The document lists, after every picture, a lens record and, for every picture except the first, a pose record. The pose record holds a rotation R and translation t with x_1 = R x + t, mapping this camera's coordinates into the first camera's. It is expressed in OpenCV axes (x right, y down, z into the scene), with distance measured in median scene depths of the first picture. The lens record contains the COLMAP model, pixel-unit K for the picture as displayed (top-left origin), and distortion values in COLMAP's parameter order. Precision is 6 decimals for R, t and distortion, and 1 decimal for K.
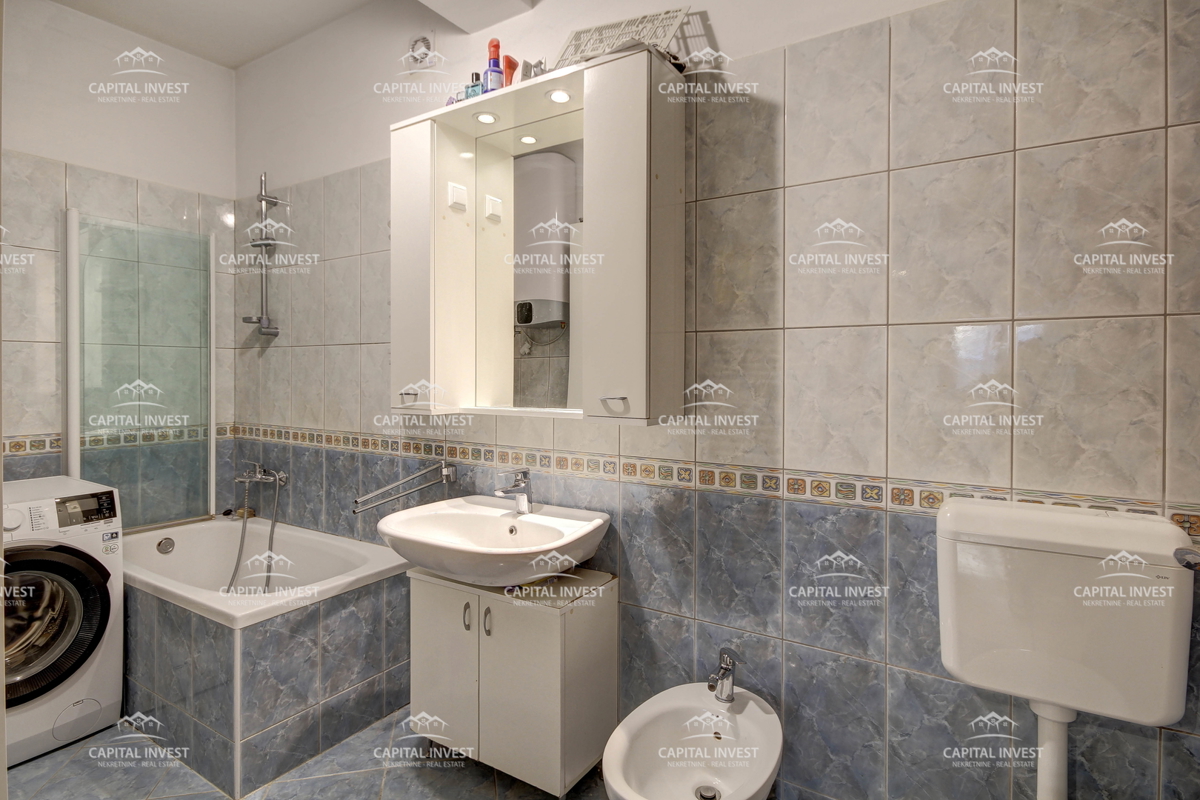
lens RADIAL K [[593.6, 0, 600.0], [0, 593.6, 400.0], [0, 0, 1]] dist [0.000563, 0.000264]
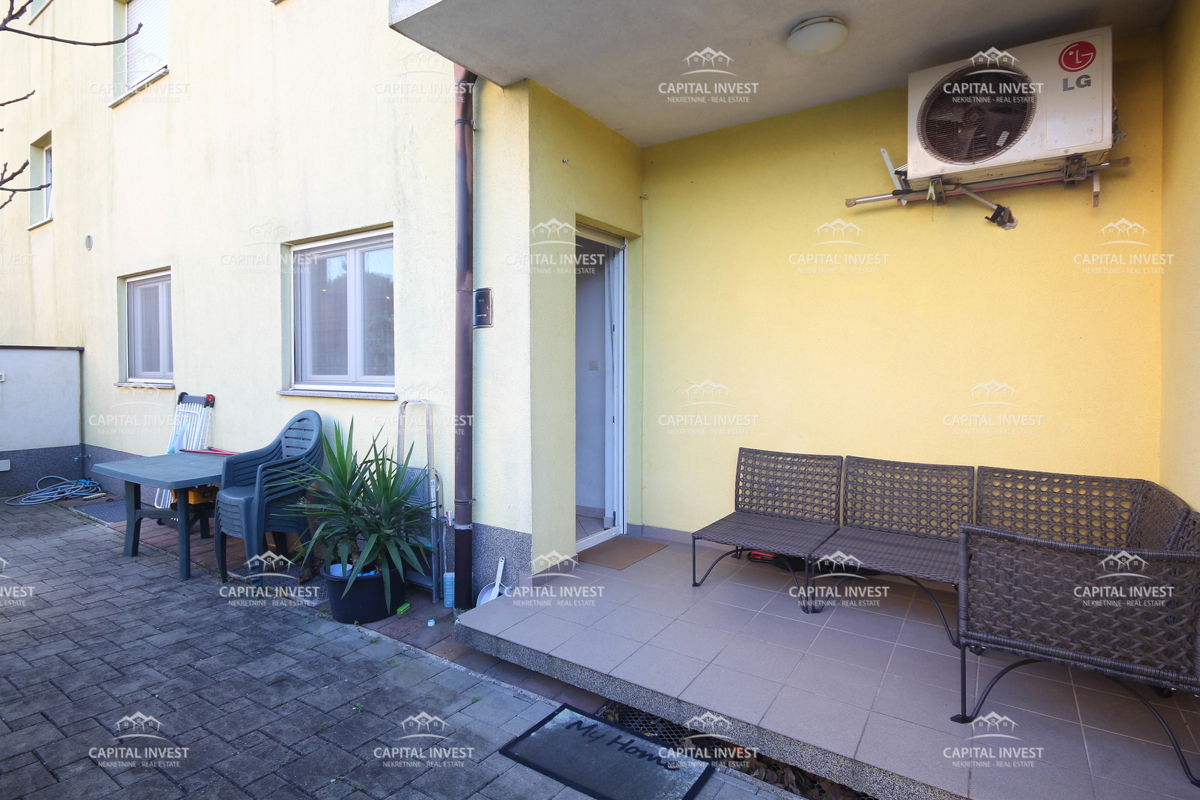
lens RADIAL K [[593.7, 0, 600.0], [0, 593.7, 400.0], [0, 0, 1]] dist [-0.000310, -0.000178]
pose [[1.000000, -0.000046, -0.000450, -0.479452], [0.000046, 1.000000, -0.000154, 0.000091], [0.000450, 0.000154, 1.000000, -0.000065]]
